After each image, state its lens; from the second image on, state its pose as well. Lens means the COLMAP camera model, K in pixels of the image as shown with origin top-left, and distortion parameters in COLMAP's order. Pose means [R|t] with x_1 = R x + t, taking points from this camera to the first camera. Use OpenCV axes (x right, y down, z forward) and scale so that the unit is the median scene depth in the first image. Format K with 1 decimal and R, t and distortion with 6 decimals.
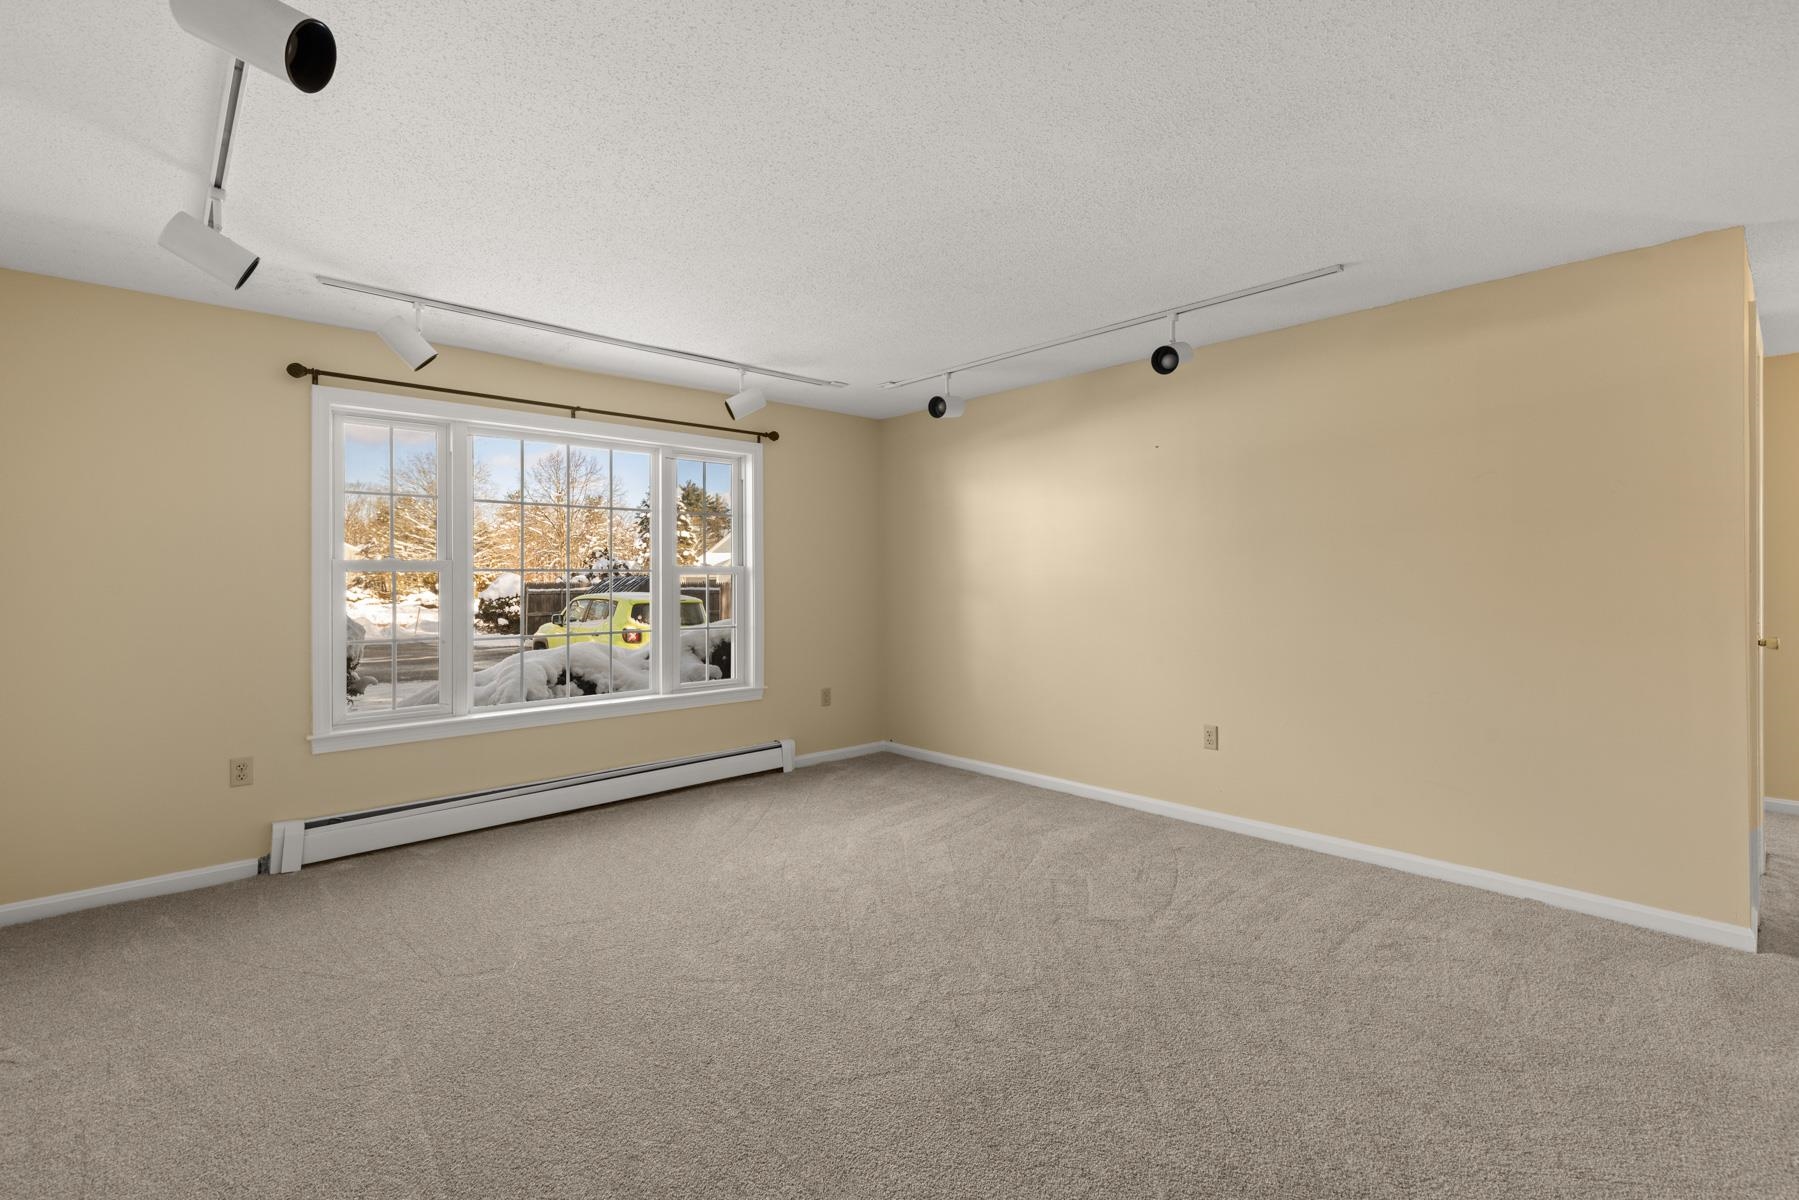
lens RADIAL K [[821.2, 0, 912.4], [0, 821.2, 584.3], [0, 0, 1]] dist [0.000538, -0.000197]
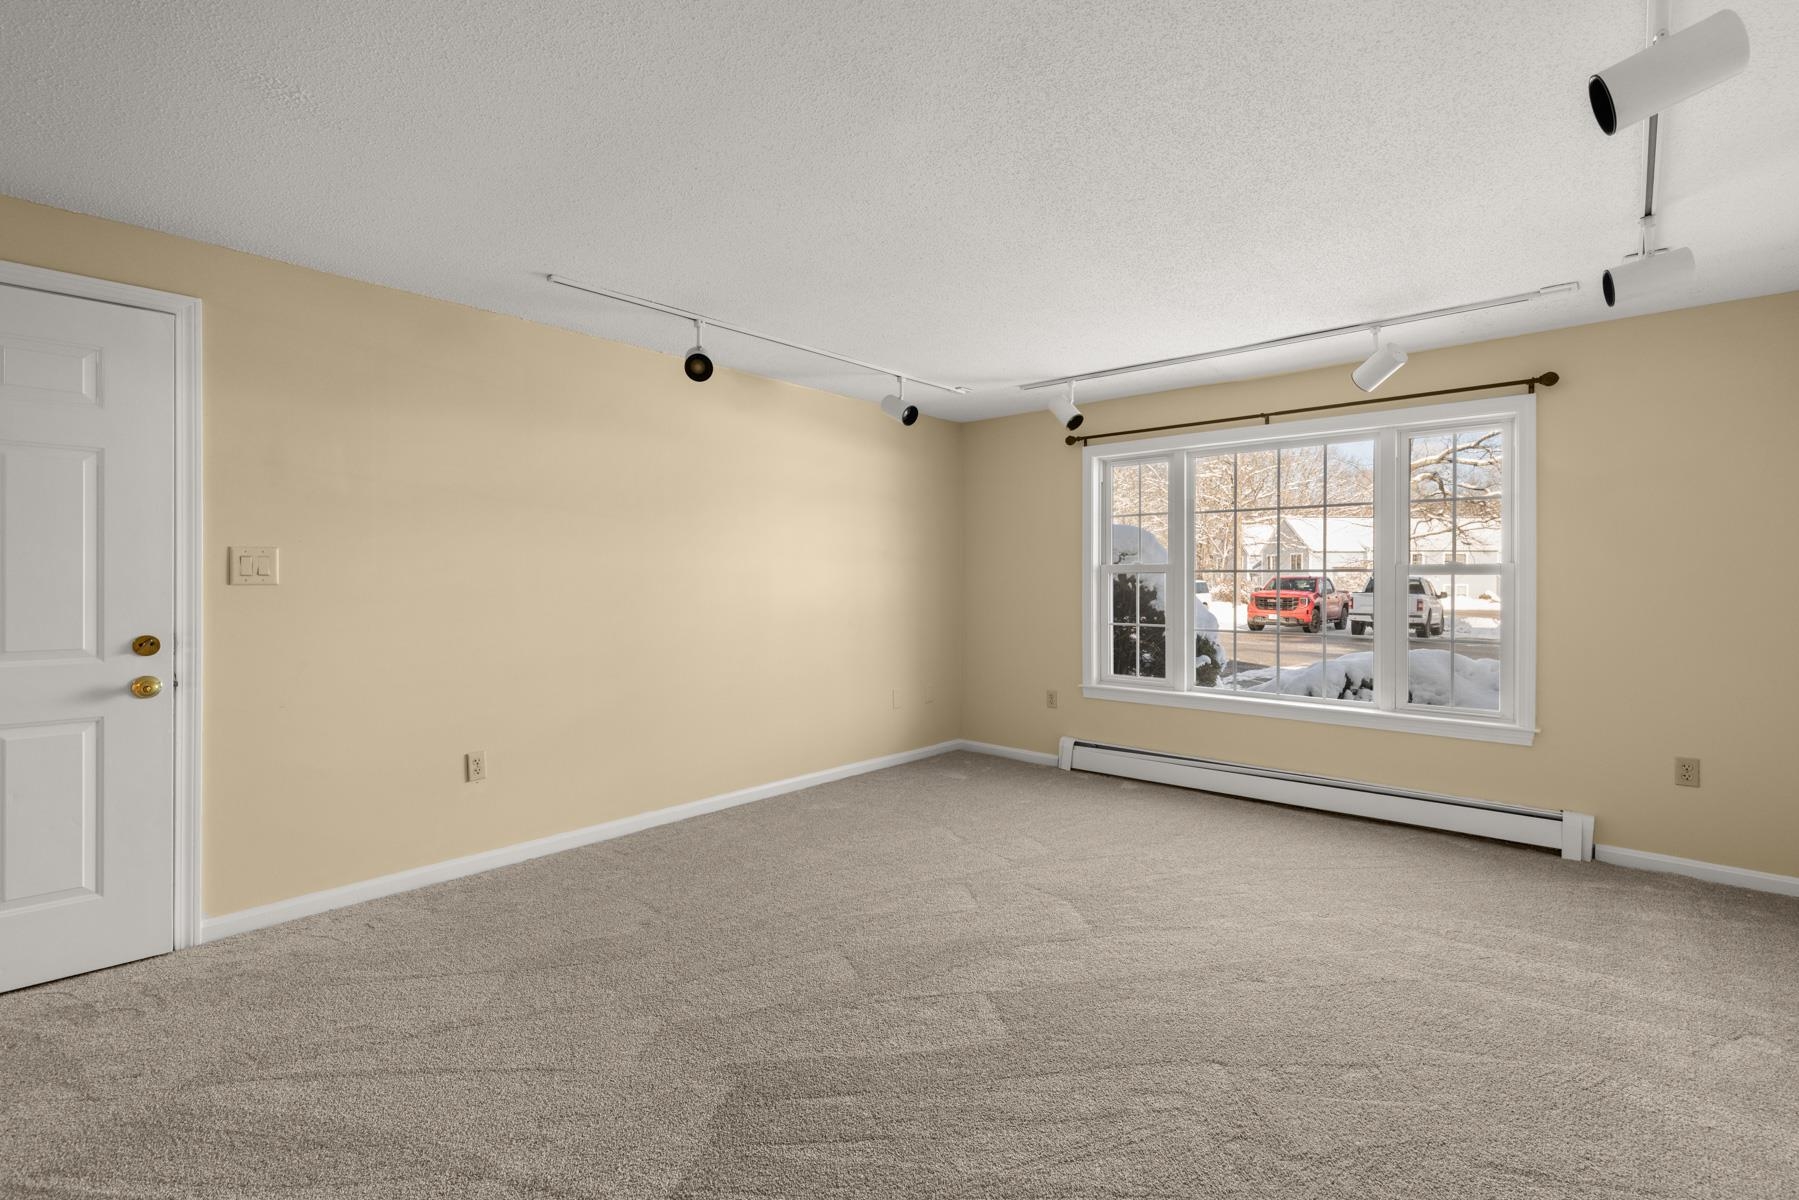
lens RADIAL K [[816.5, 0, 908.0], [0, 816.5, 599.1], [0, 0, 1]] dist [0.002344, 0.000368]
pose [[0.088373, 0.027795, -0.995700, 0.485549], [-0.009116, 0.999591, 0.027095, -0.004879], [0.996046, 0.006682, 0.088590, 0.383592]]
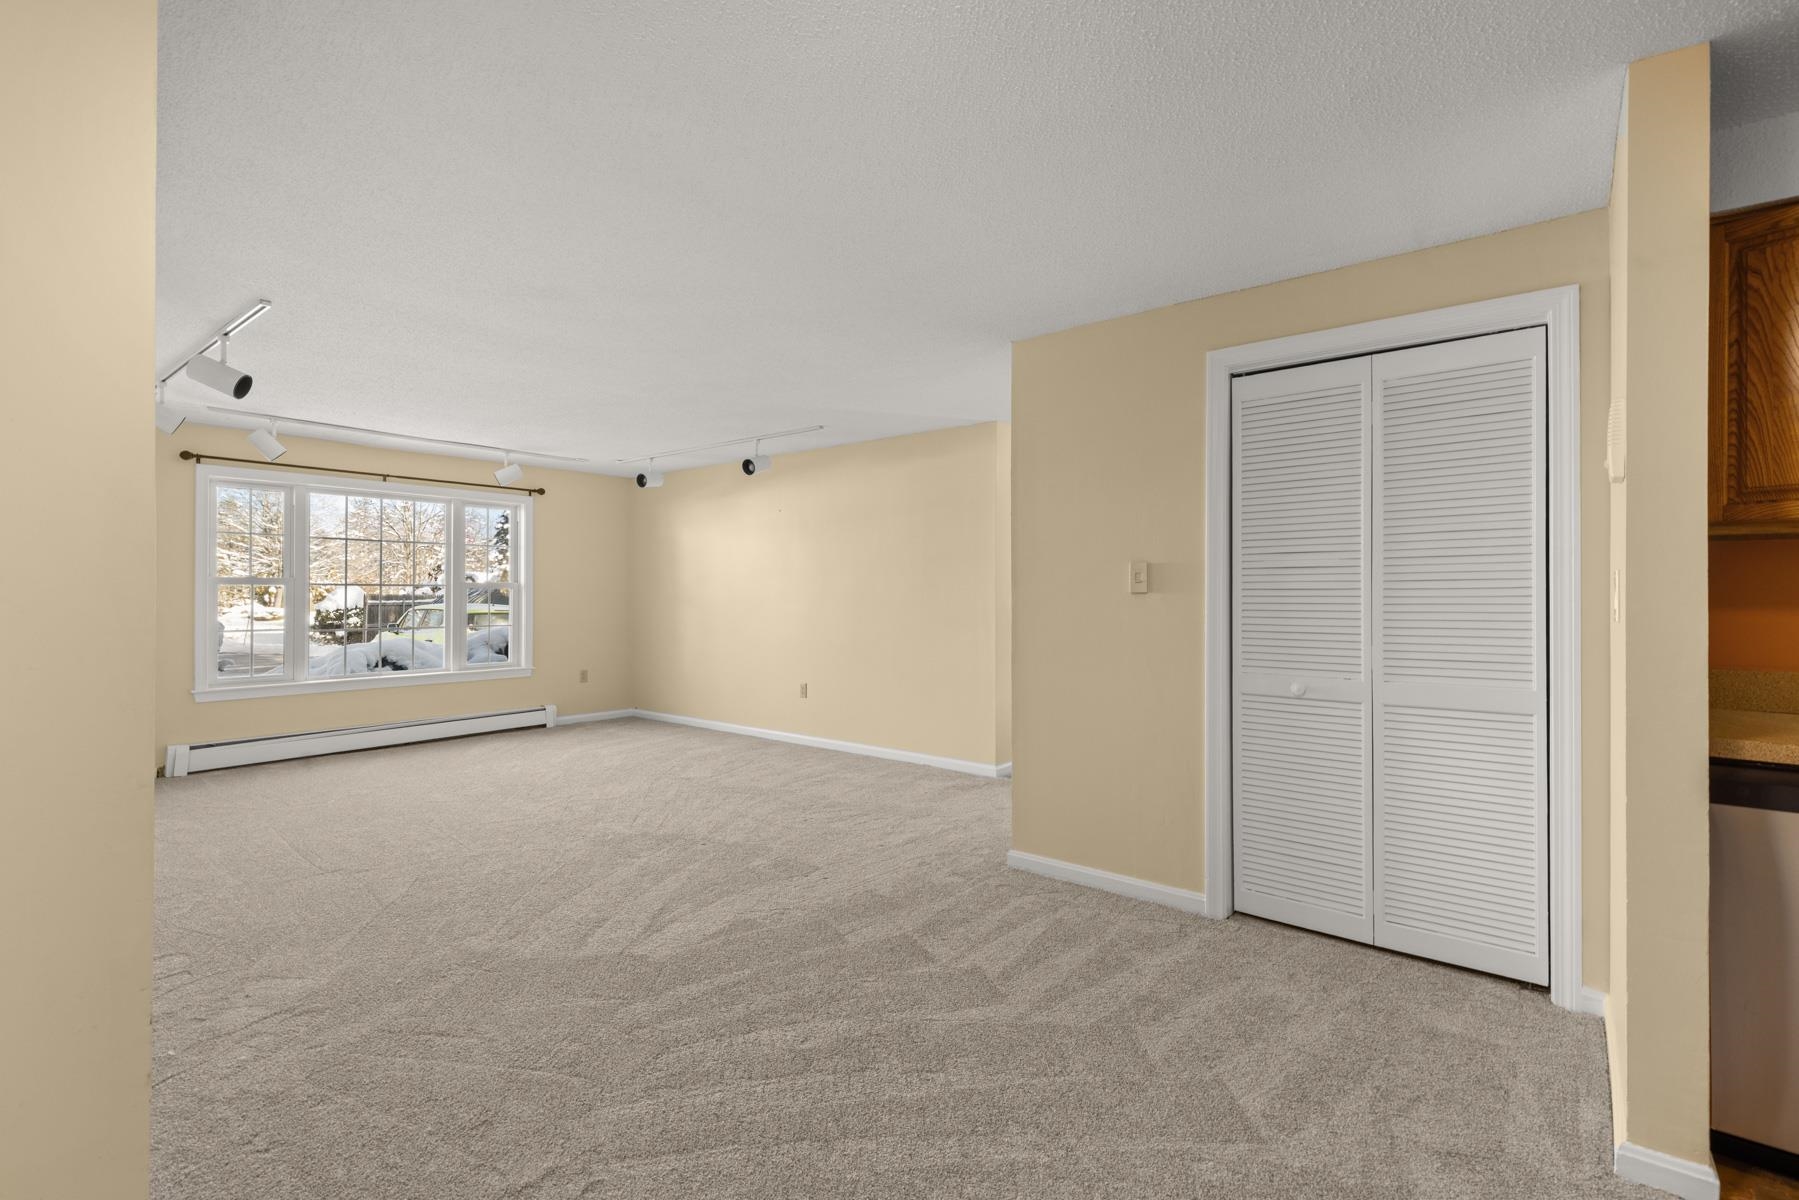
lens RADIAL K [[816.5, 0, 908.0], [0, 816.5, 599.1], [0, 0, 1]] dist [0.002344, 0.000368]
pose [[0.989991, 0.005951, 0.141002, 0.262892], [-0.005881, 0.999982, -0.000909, 0.003867], [-0.141005, 0.000071, 0.990009, -0.493235]]
